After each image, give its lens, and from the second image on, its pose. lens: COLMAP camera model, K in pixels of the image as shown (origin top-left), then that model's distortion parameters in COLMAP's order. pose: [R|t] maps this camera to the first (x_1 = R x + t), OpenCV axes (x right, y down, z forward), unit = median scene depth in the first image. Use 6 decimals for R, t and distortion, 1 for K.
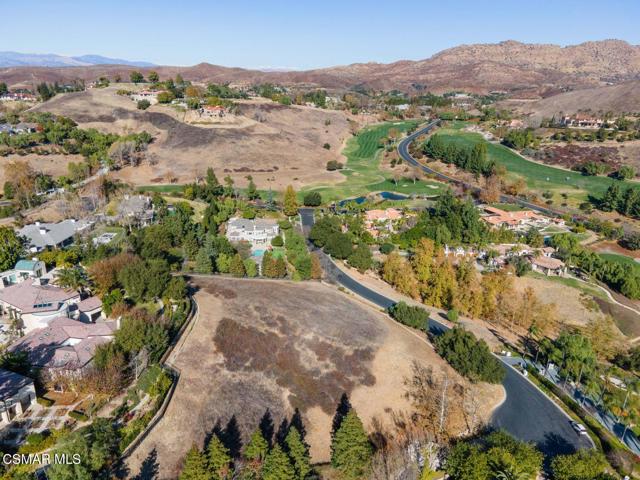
lens RADIAL K [[466.3, 0, 318.0], [0, 466.3, 239.6], [0, 0, 1]] dist [0.025049, 0.030123]
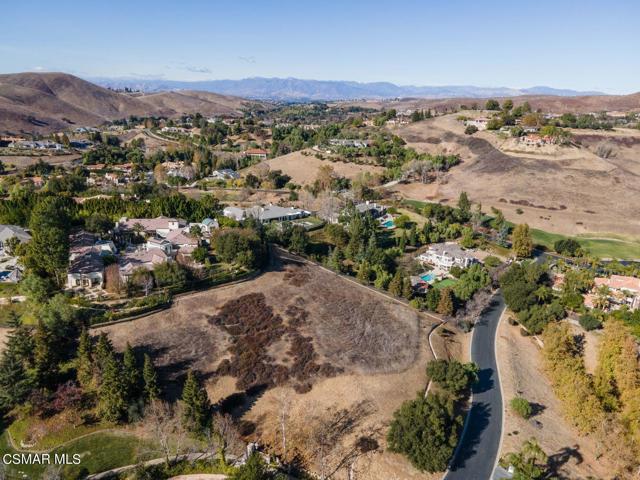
lens RADIAL K [[466.3, 0, 318.9], [0, 466.3, 239.5], [0, 0, 1]] dist [0.025049, 0.030123]
pose [[0.667670, 0.223883, -0.709996, 0.243225], [-0.264886, 0.962739, 0.054485, -0.023568], [0.695739, 0.151691, 0.702095, 0.081285]]
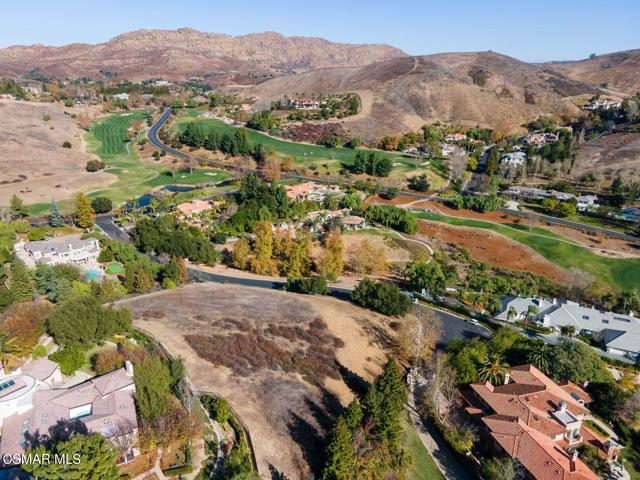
lens RADIAL K [[466.3, 0, 319.3], [0, 466.3, 240.1], [0, 0, 1]] dist [0.025049, 0.030123]
pose [[0.807821, -0.215232, 0.548726, -0.151692], [0.200335, 0.975784, 0.087813, -0.014333], [-0.554338, 0.038992, 0.831378, 0.027622]]
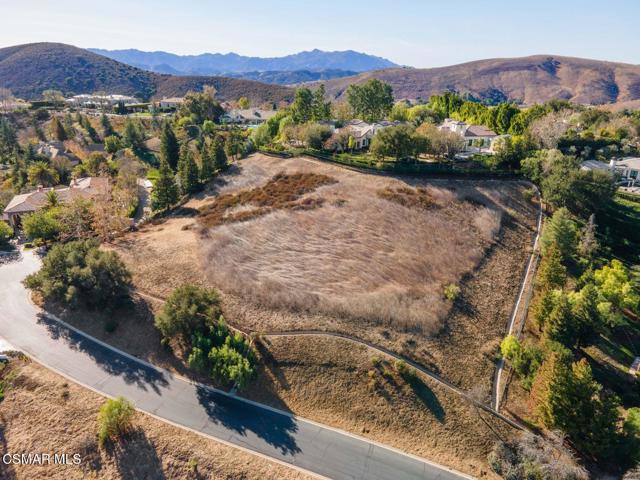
lens RADIAL K [[466.3, 0, 320.3], [0, 466.3, 238.8], [0, 0, 1]] dist [0.025049, 0.030123]
pose [[-0.753679, 0.194366, -0.627846, 0.165103], [-0.242215, 0.805895, 0.540246, -0.090999], [0.610983, 0.559245, -0.560307, 0.545172]]
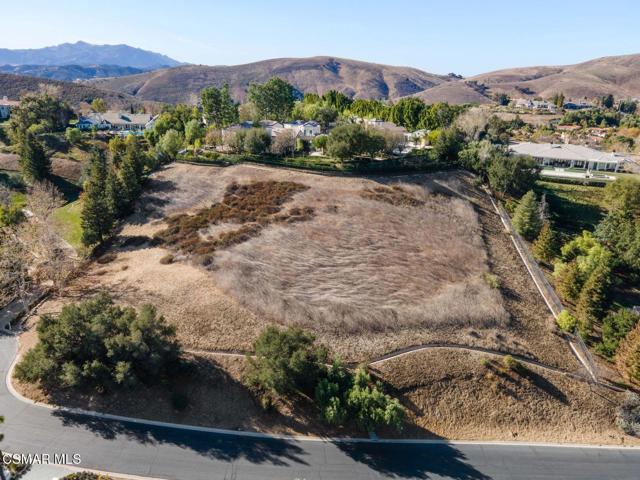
lens RADIAL K [[466.3, 0, 318.5], [0, 466.3, 240.8], [0, 0, 1]] dist [0.025049, 0.030123]
pose [[-0.412323, 0.284688, -0.865415, 0.219550], [-0.322765, 0.842661, 0.430982, -0.052797], [0.851946, 0.457030, -0.255561, 0.442495]]
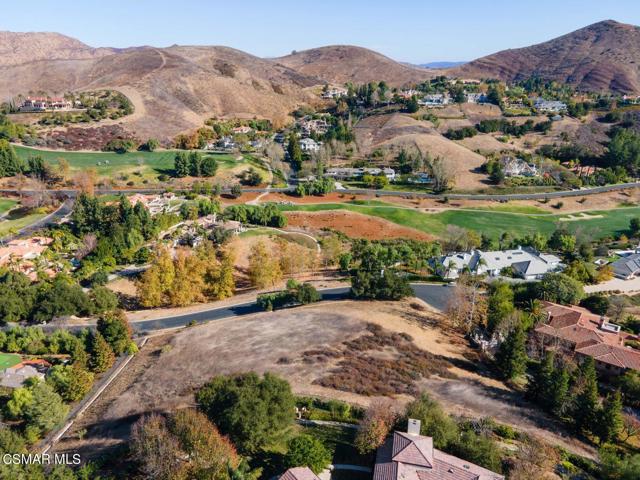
lens RADIAL K [[466.3, 0, 320.5], [0, 466.3, 239.0], [0, 0, 1]] dist [0.025049, 0.030123]
pose [[0.316804, -0.352702, 0.880475, -0.265583], [0.318524, 0.913942, 0.251499, -0.080059], [-0.893408, 0.200777, 0.401885, 0.214042]]
